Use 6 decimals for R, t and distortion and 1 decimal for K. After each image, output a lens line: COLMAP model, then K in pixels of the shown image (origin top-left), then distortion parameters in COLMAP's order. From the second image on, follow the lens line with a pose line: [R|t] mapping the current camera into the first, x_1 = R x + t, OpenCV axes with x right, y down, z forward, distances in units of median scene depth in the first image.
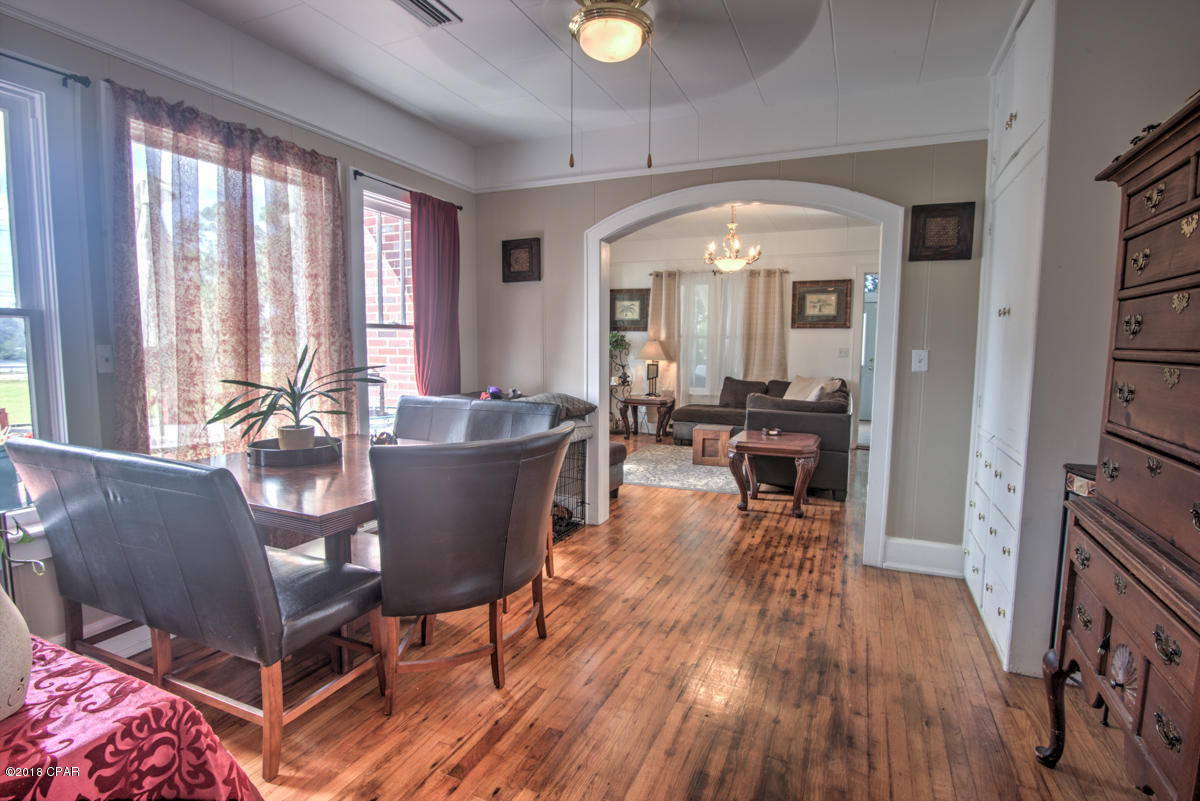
lens RADIAL K [[584.7, 0, 597.8], [0, 584.7, 398.6], [0, 0, 1]] dist [-0.019341, -0.000544]
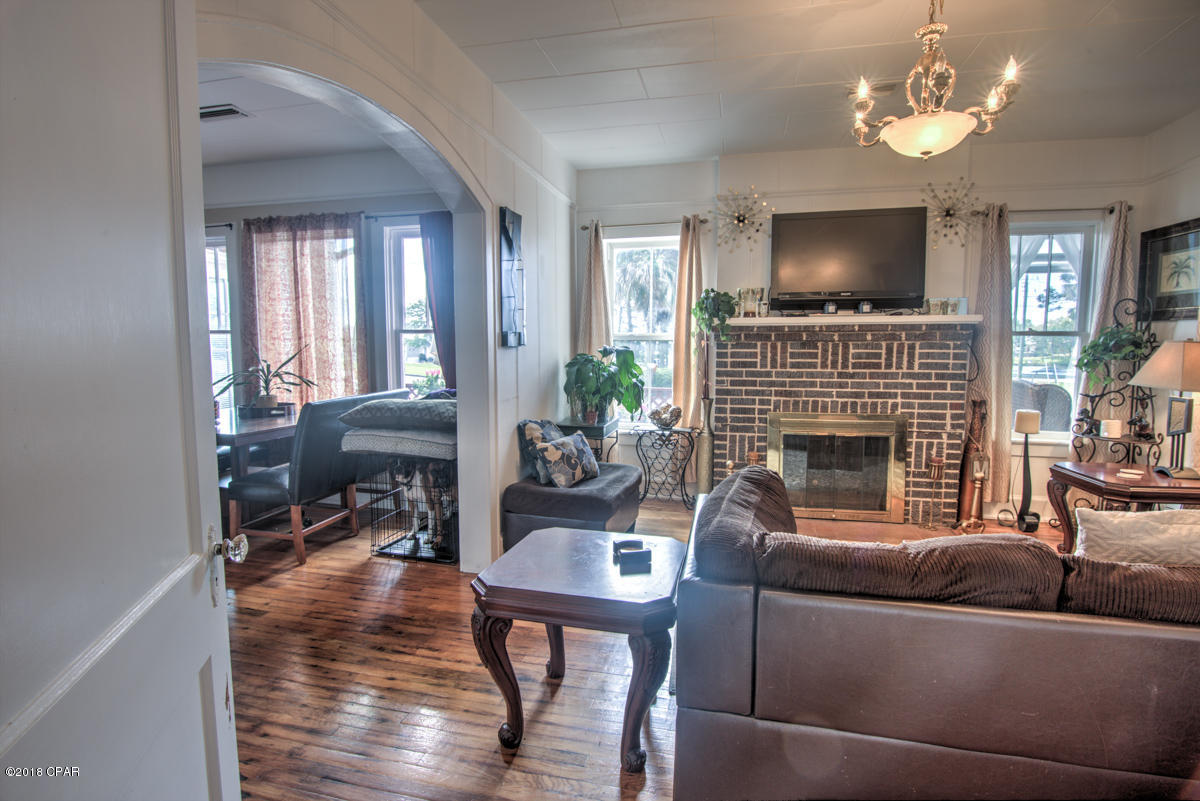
lens RADIAL K [[584.7, 0, 597.8], [0, 584.7, 398.6], [0, 0, 1]] dist [-0.019341, -0.000544]
pose [[0.170455, 0.075893, -0.982438, 1.083970], [-0.089428, 0.994106, 0.061279, -0.109772], [0.981299, 0.077412, 0.176237, 1.400050]]
